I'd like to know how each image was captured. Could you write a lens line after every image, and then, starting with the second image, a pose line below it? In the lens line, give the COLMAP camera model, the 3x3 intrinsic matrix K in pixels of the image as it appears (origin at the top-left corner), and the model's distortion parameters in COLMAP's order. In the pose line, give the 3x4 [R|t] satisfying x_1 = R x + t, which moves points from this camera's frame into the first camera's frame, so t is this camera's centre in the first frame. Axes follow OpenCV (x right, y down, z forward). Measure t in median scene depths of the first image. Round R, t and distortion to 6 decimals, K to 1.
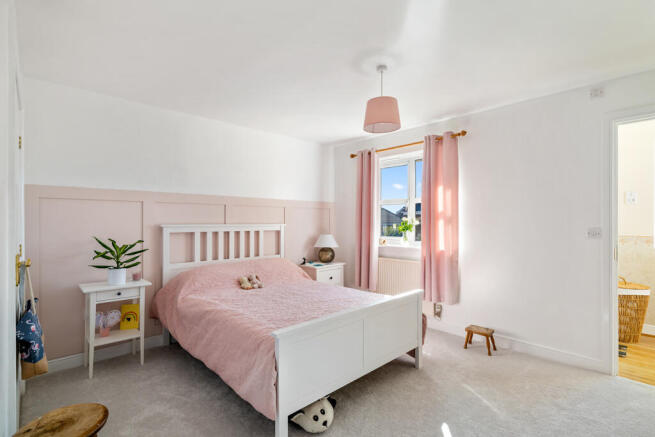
lens RADIAL K [[306.4, 0, 327.1], [0, 306.4, 219.5], [0, 0, 1]] dist [-0.003069, -0.000412]
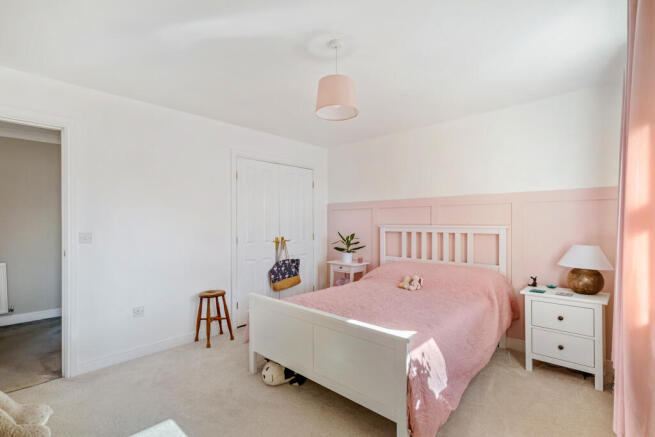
lens RADIAL K [[306.4, 0, 328.1], [0, 306.4, 221.4], [0, 0, 1]] dist [-0.003069, -0.000412]
pose [[0.057108, -0.005750, -0.998351, 0.689240], [0.006293, 0.999966, -0.005399, 0.006270], [0.998348, -0.005974, 0.057142, 0.626930]]
